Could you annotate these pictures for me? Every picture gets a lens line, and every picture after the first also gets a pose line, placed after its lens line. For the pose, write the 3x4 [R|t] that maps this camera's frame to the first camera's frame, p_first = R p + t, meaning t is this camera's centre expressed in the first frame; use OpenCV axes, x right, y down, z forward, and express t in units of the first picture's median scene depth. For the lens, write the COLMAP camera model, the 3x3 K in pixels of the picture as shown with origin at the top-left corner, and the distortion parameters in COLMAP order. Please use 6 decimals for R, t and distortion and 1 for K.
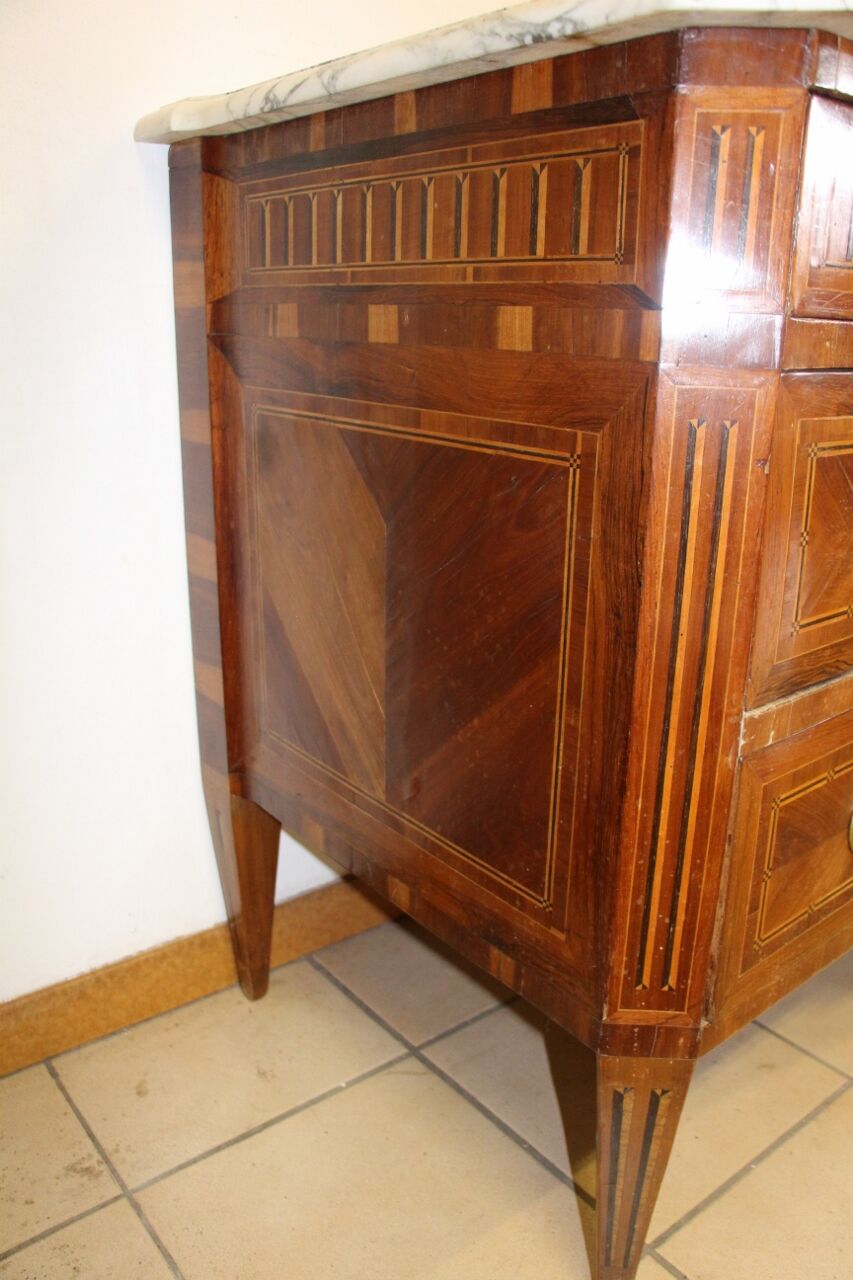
lens RADIAL K [[1037.4, 0, 440.0], [0, 1037.4, 649.6], [0, 0, 1]] dist [-0.189752, 0.148341]
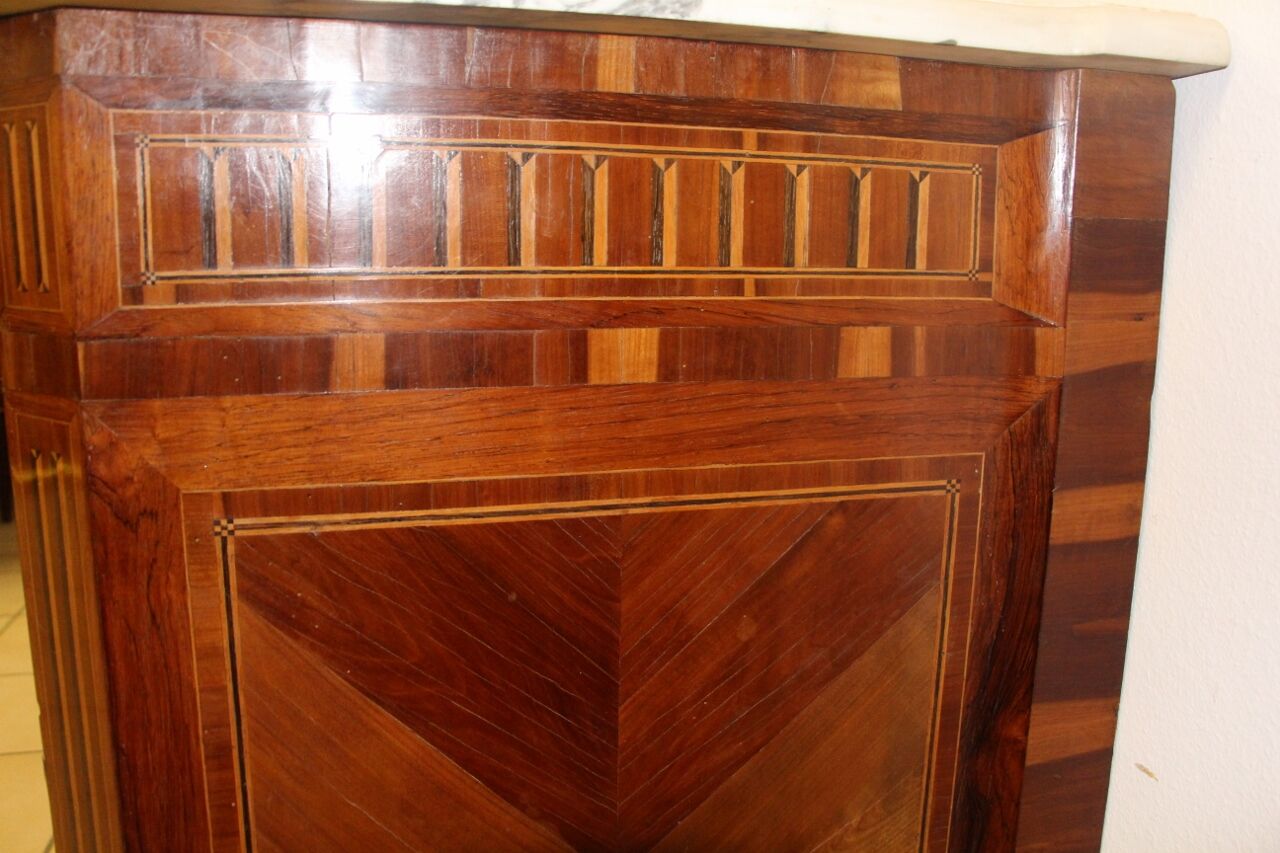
lens RADIAL K [[1037.4, 0, 636.7], [0, 1037.4, 408.4], [0, 0, 1]] dist [-0.189752, 0.148341]
pose [[0.388713, -0.086081, 0.917329, -0.751218], [0.315401, 0.947905, -0.044699, -0.275337], [-0.865693, 0.306701, 0.395613, 0.793203]]
